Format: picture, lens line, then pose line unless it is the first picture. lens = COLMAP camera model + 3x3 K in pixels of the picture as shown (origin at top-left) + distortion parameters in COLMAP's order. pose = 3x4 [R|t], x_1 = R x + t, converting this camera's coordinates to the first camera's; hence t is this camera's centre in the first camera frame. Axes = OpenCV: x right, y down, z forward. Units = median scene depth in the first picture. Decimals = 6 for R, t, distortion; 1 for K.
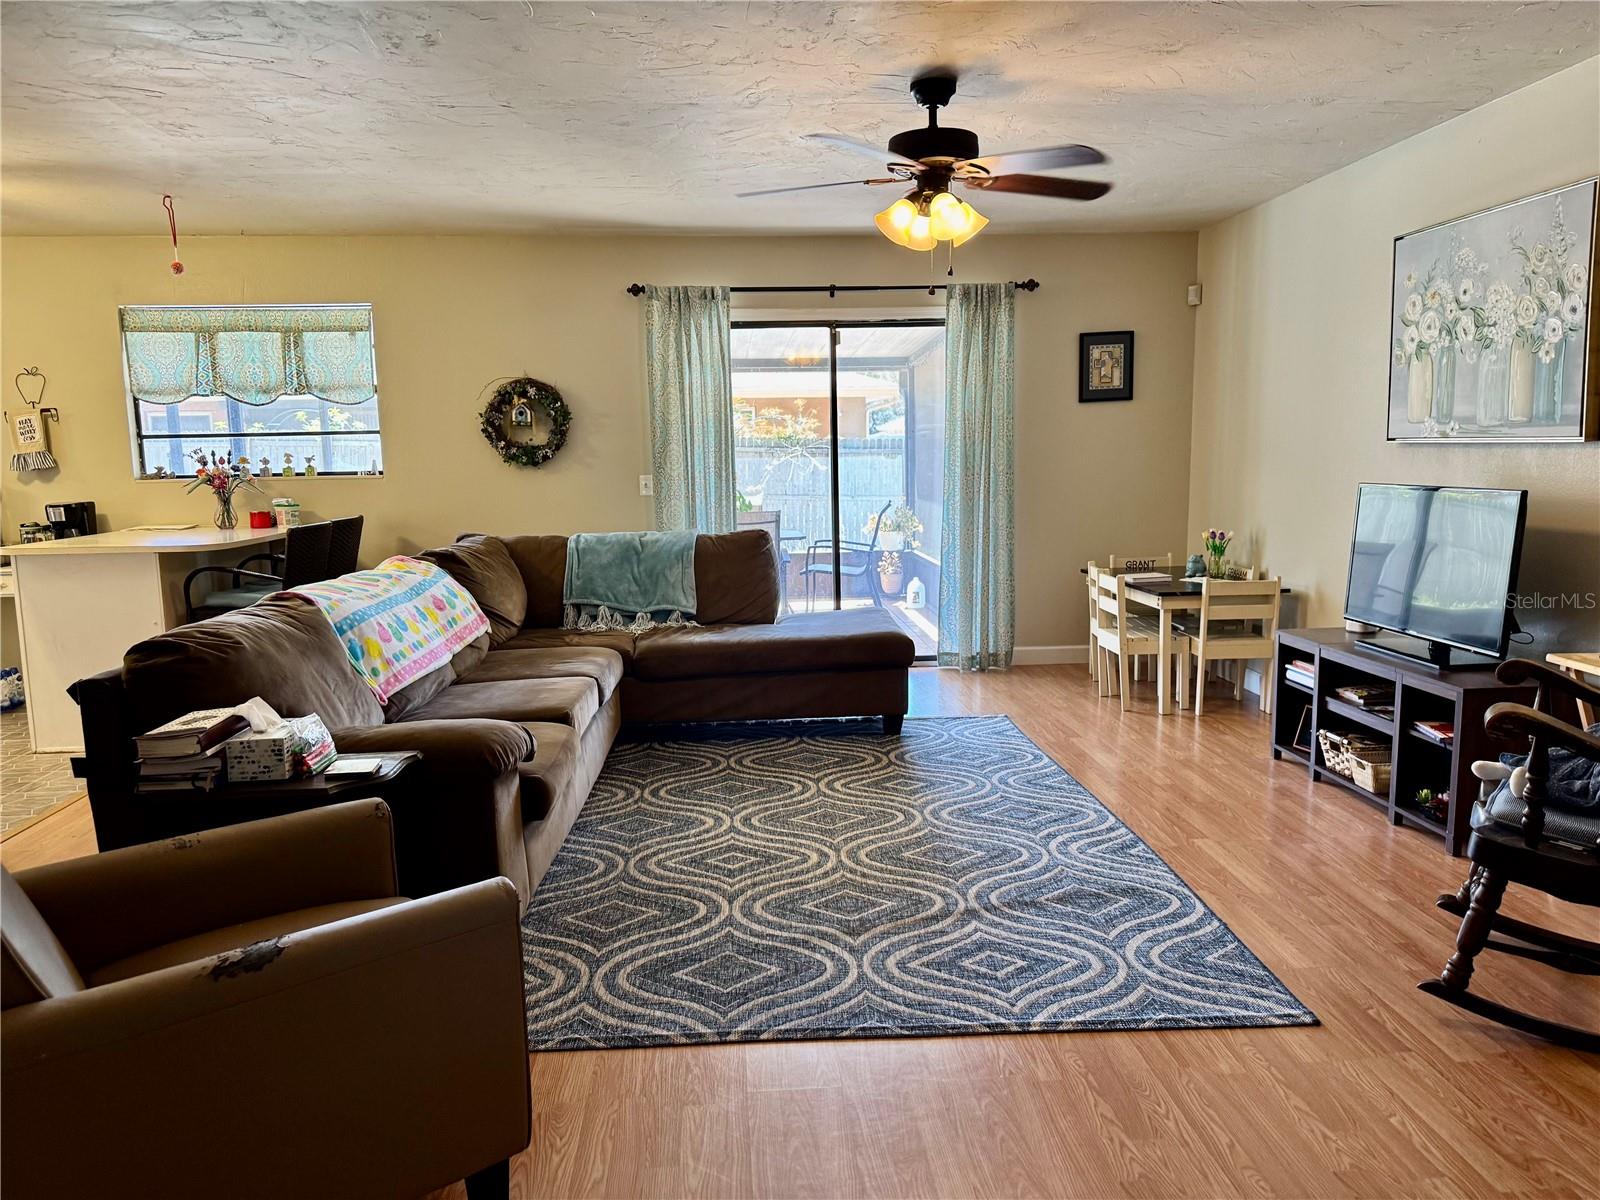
lens RADIAL K [[1116.3, 0, 804.4], [0, 1116.3, 607.3], [0, 0, 1]] dist [0.073265, -0.104866]
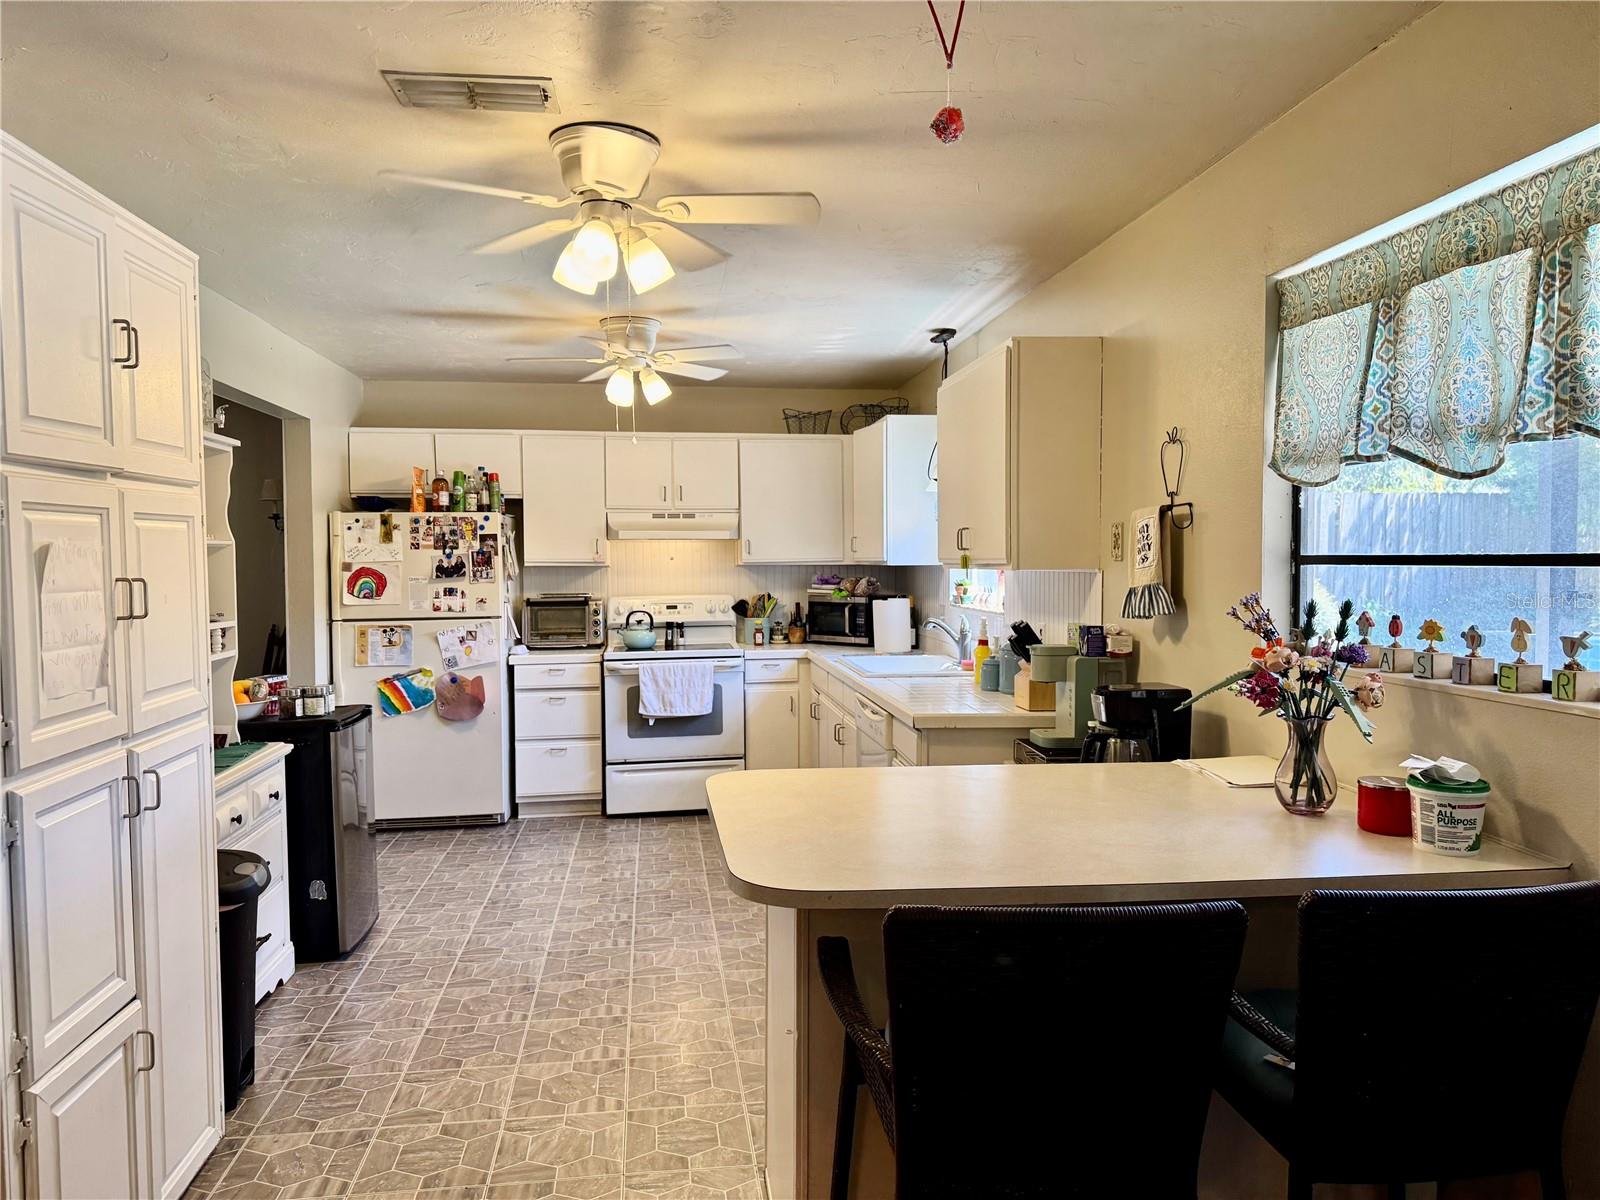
lens RADIAL K [[1116.3, 0, 816.0], [0, 1116.3, 609.5], [0, 0, 1]] dist [0.073265, -0.104866]
pose [[0.059533, 0.064321, -0.996152, -0.214688], [-0.138597, 0.988789, 0.055563, -0.185585], [0.988558, 0.134756, 0.067781, 1.120591]]
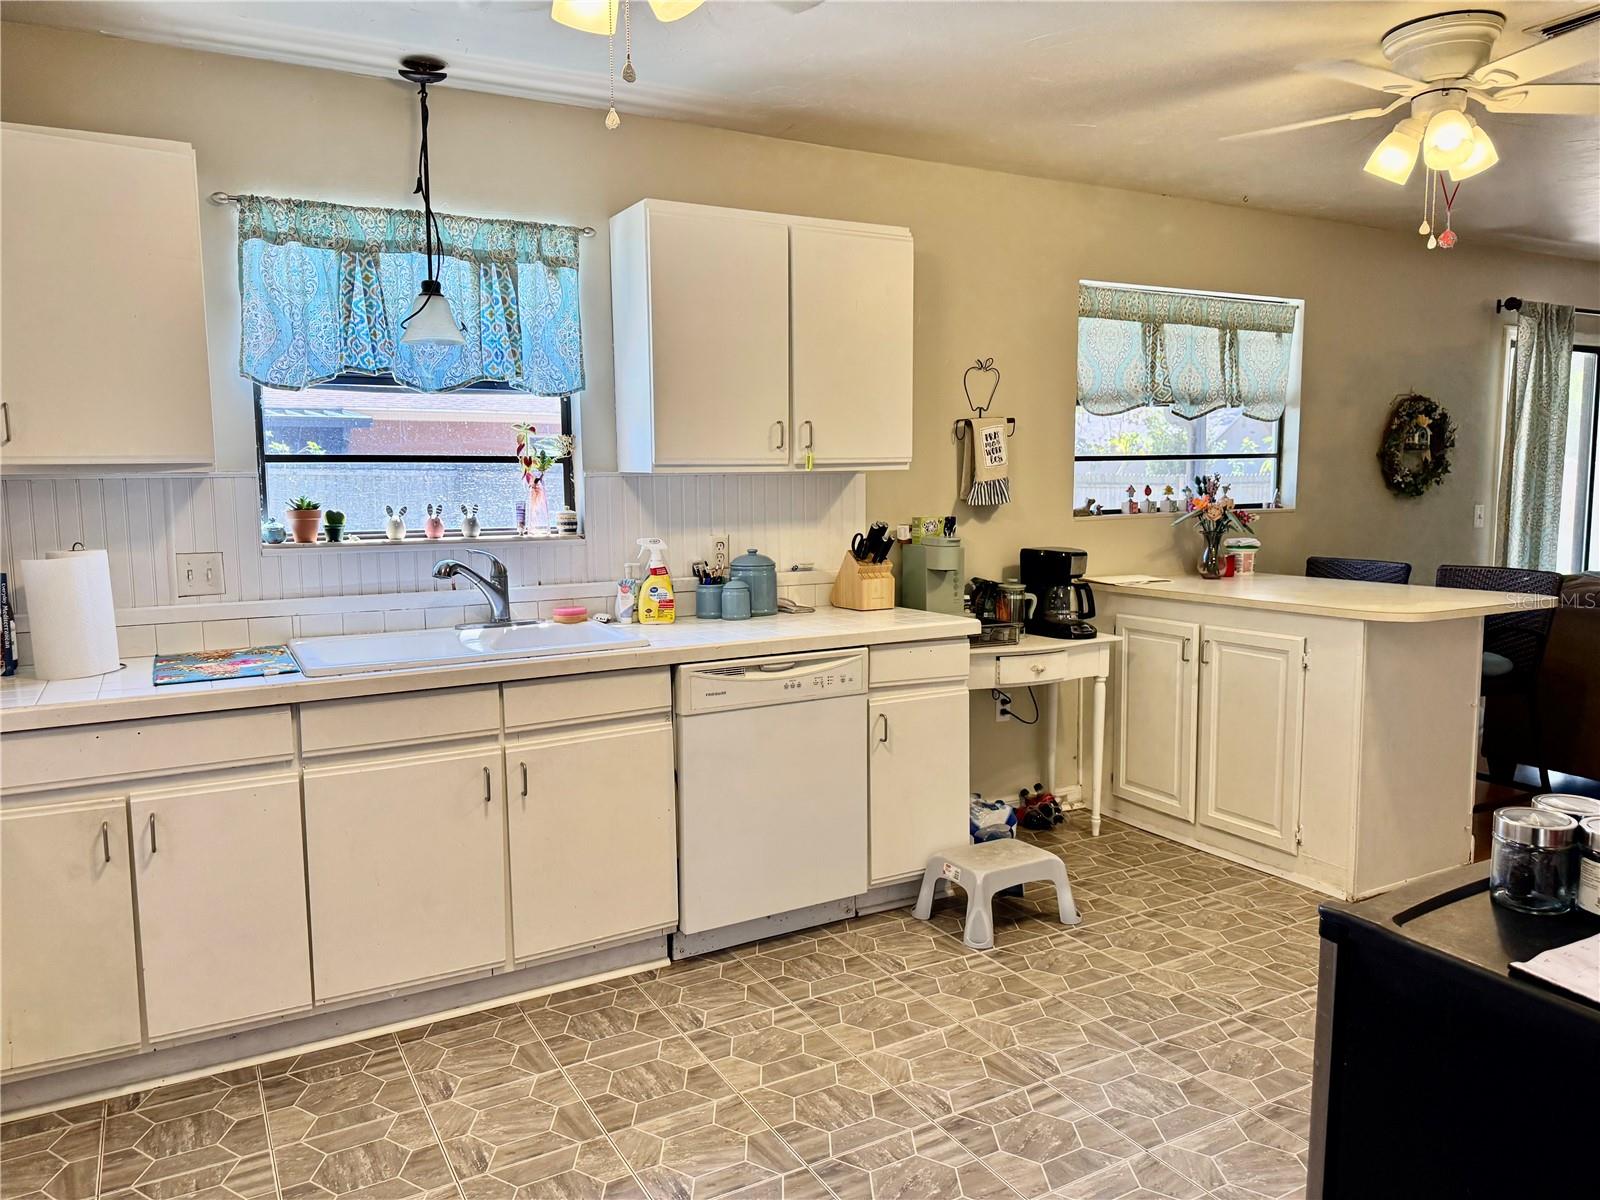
lens RADIAL K [[1116.3, 0, 801.5], [0, 1116.3, 606.2], [0, 0, 1]] dist [0.073265, -0.104866]
pose [[0.911393, -0.041877, 0.409402, -1.500614], [0.054261, 0.998352, -0.018674, -0.071034], [-0.407945, 0.039234, 0.912163, 0.576284]]
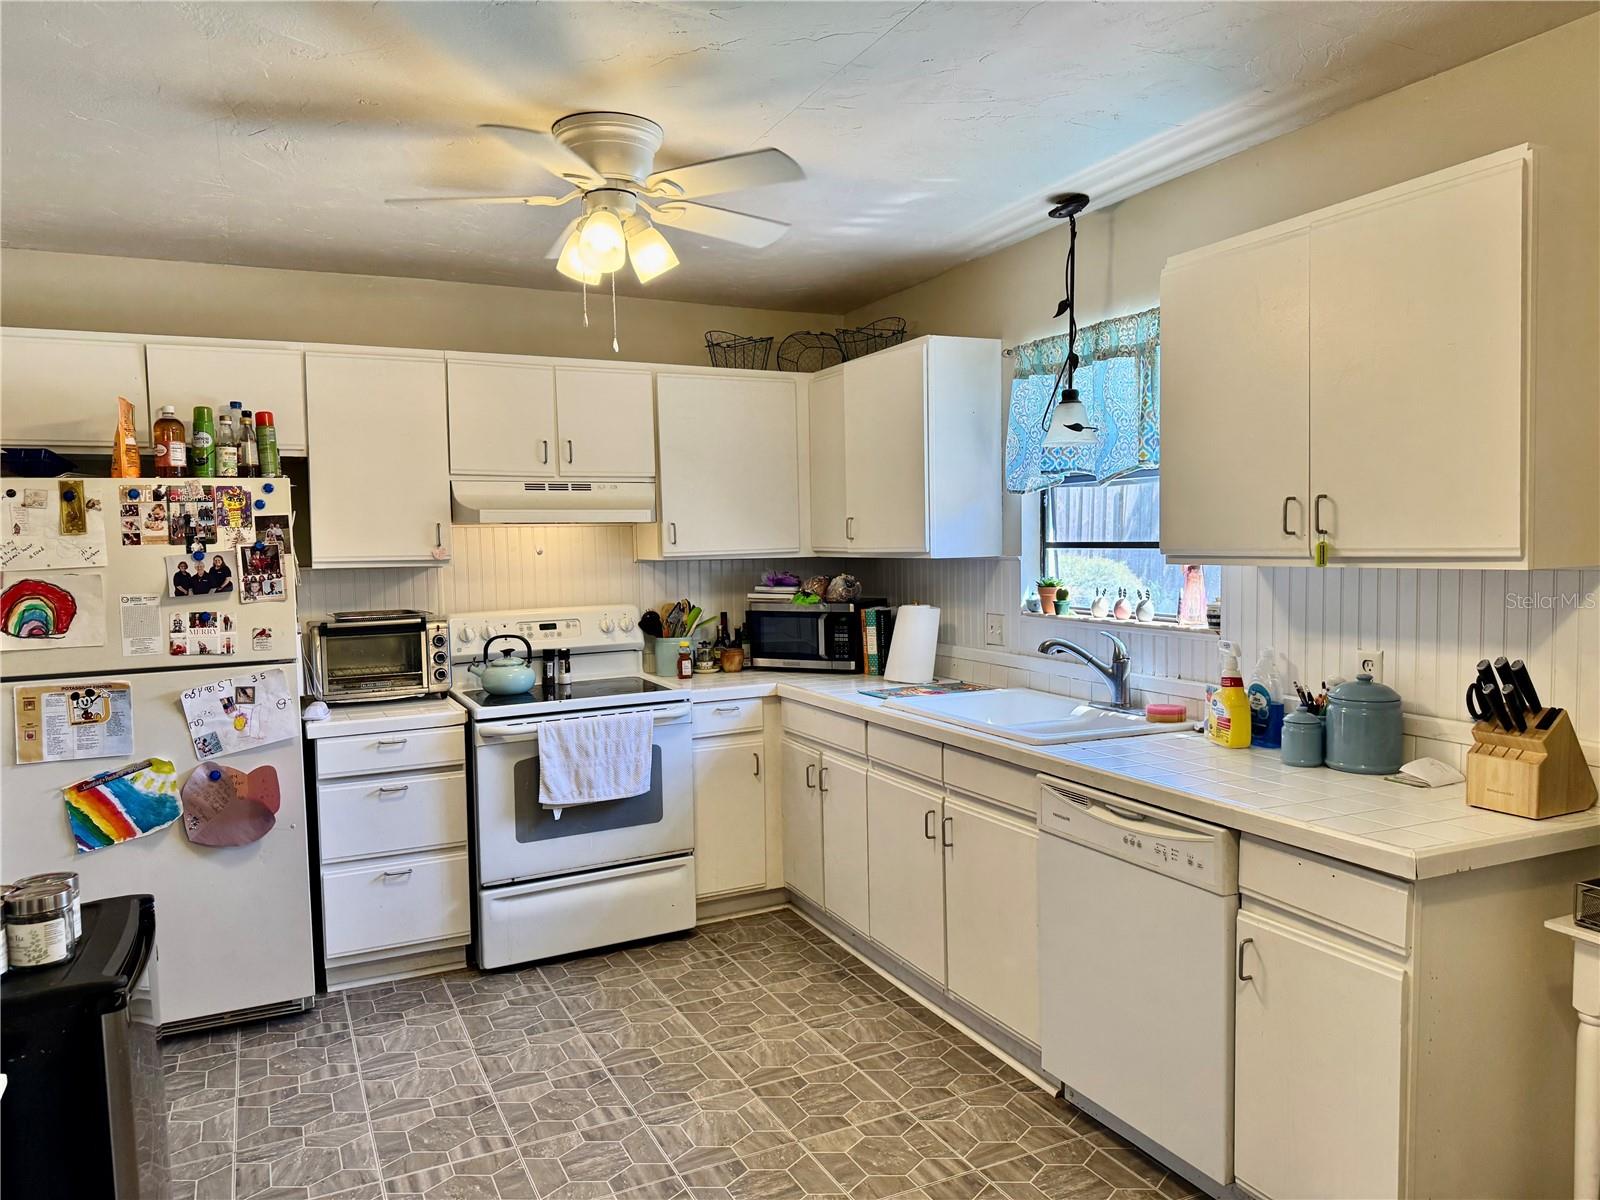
lens RADIAL K [[1116.3, 0, 803.7], [0, 1116.3, 602.5], [0, 0, 1]] dist [0.073265, -0.104866]
pose [[0.363286, 0.065752, -0.929355, -0.737070], [-0.121401, 0.992343, 0.022752, -0.148284], [0.923734, 0.104559, 0.368487, 0.864453]]
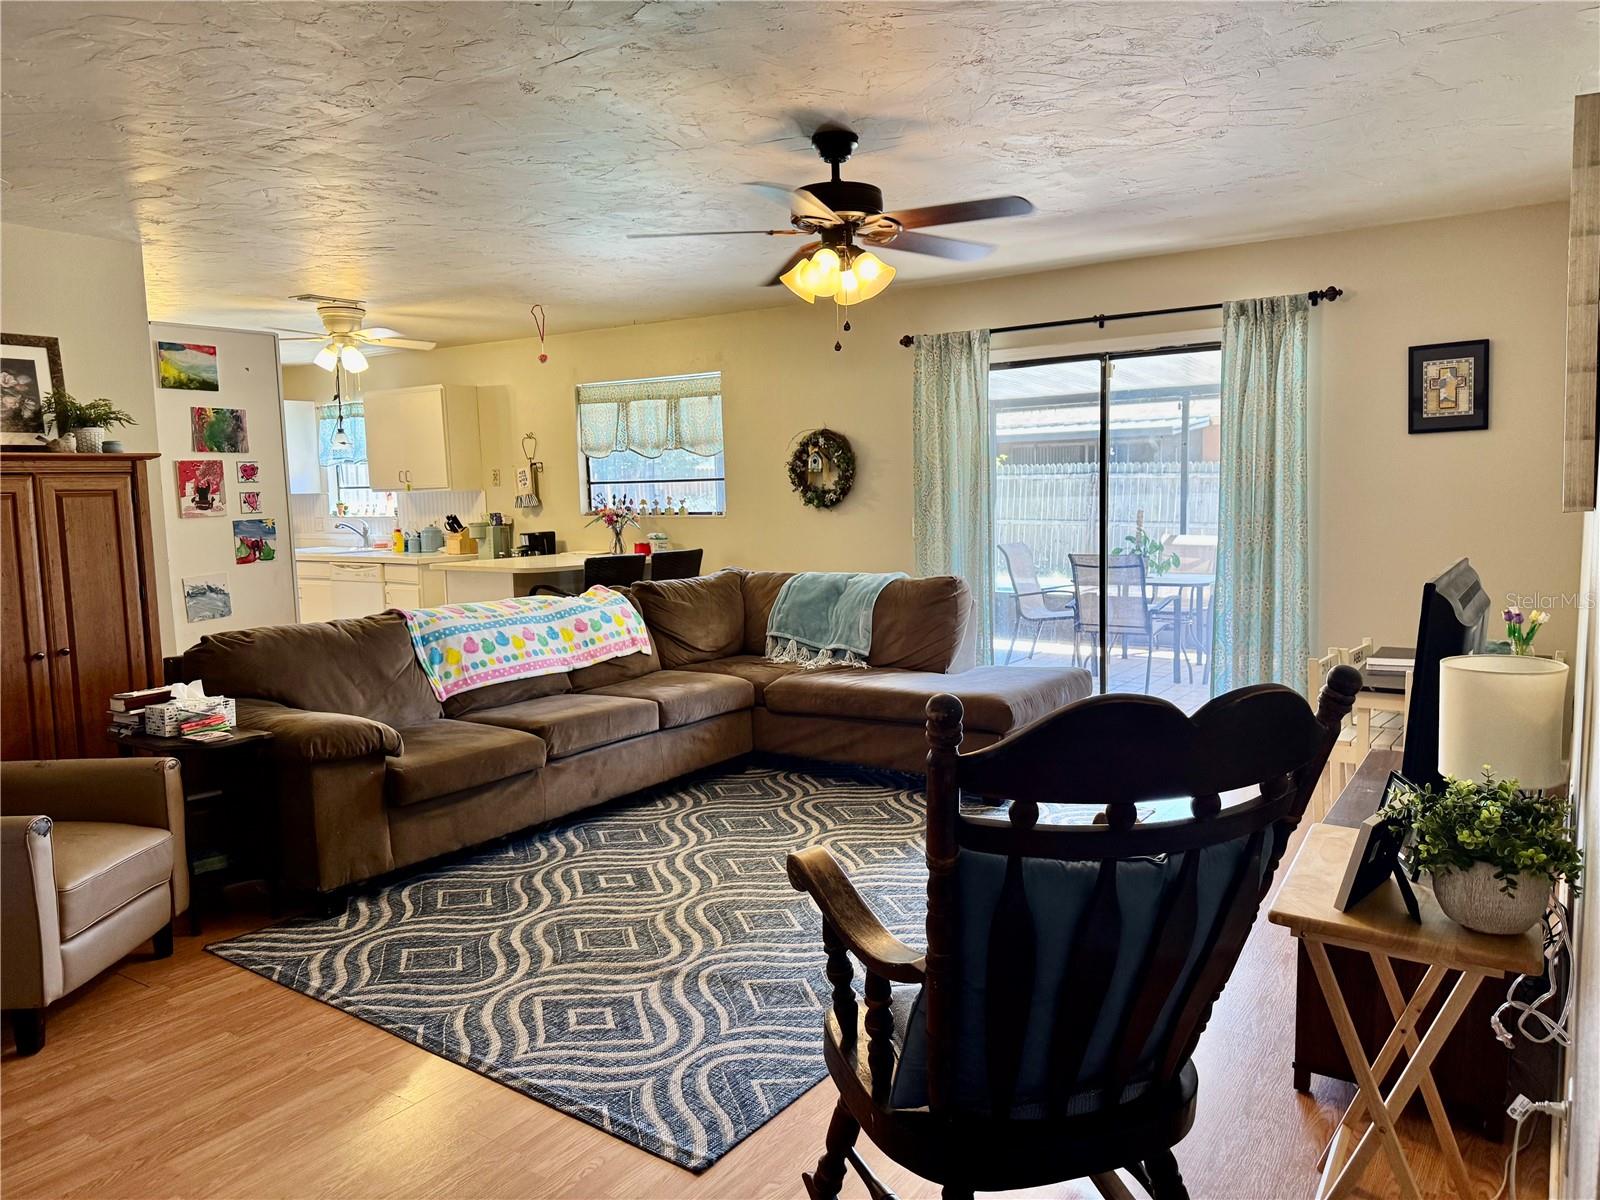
lens RADIAL K [[1116.3, 0, 812.5], [0, 1116.3, 601.0], [0, 0, 1]] dist [0.073265, -0.104866]
pose [[0.787720, 0.063218, -0.612781, 0.608053], [-0.079105, 0.996866, 0.001155, -0.051451], [0.610933, 0.047564, 0.790252, 0.193511]]
